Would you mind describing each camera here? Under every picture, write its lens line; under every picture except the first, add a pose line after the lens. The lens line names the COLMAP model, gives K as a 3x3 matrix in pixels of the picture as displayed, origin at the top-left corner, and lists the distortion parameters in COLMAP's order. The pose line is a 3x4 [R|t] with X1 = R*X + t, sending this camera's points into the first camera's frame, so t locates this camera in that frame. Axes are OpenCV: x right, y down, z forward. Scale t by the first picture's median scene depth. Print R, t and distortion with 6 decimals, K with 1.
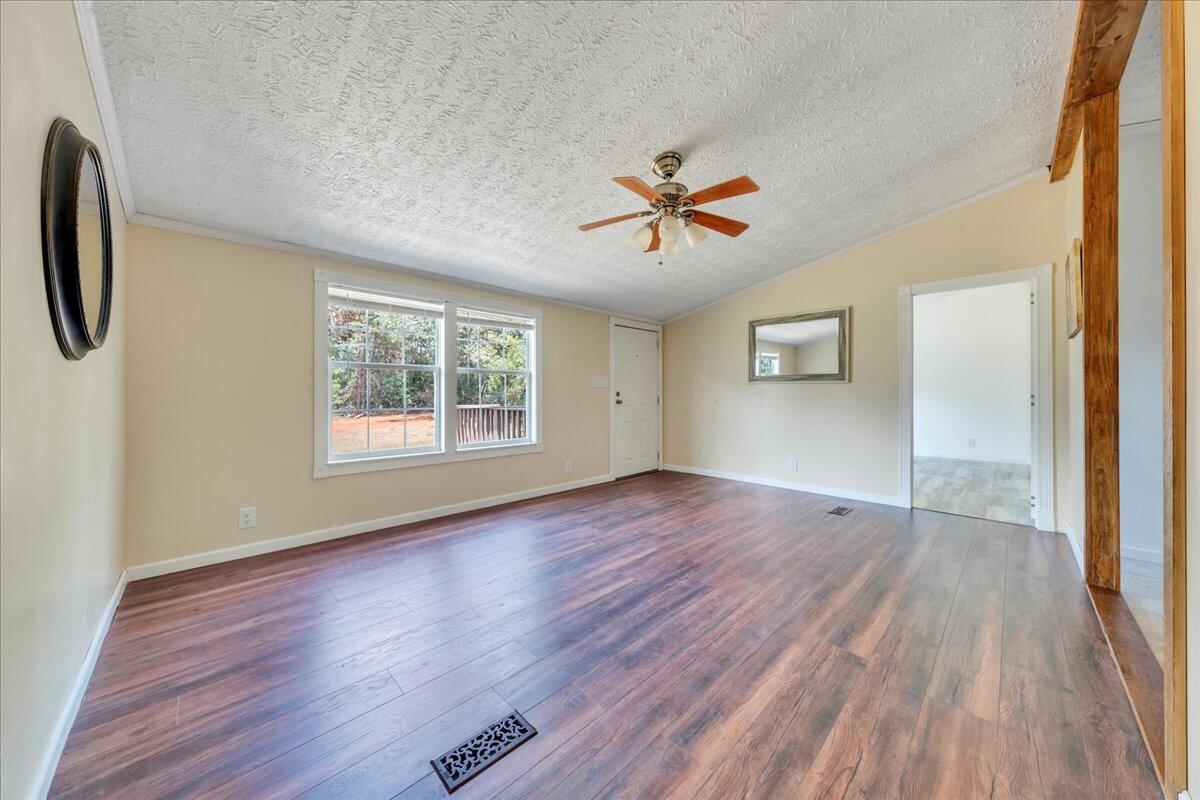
lens RADIAL K [[413.3, 0, 597.6], [0, 413.3, 395.5], [0, 0, 1]] dist [-0.001017, -0.000041]
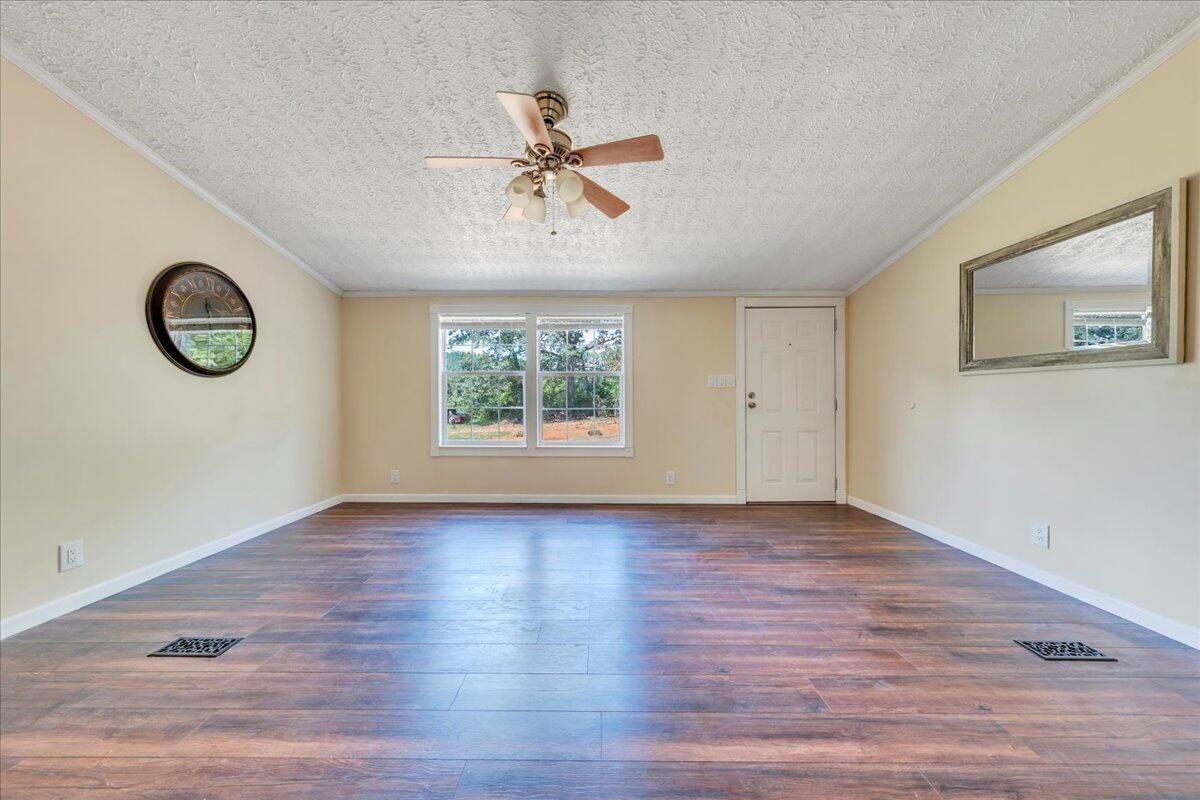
lens RADIAL K [[414.4, 0, 592.2], [0, 414.4, 401.6], [0, 0, 1]] dist [-0.000825, -0.000088]
pose [[0.703810, 0.003352, -0.710380, 0.482524], [-0.001744, 0.999994, 0.002991, 0.008434], [0.710386, -0.000866, 0.703812, 0.285771]]
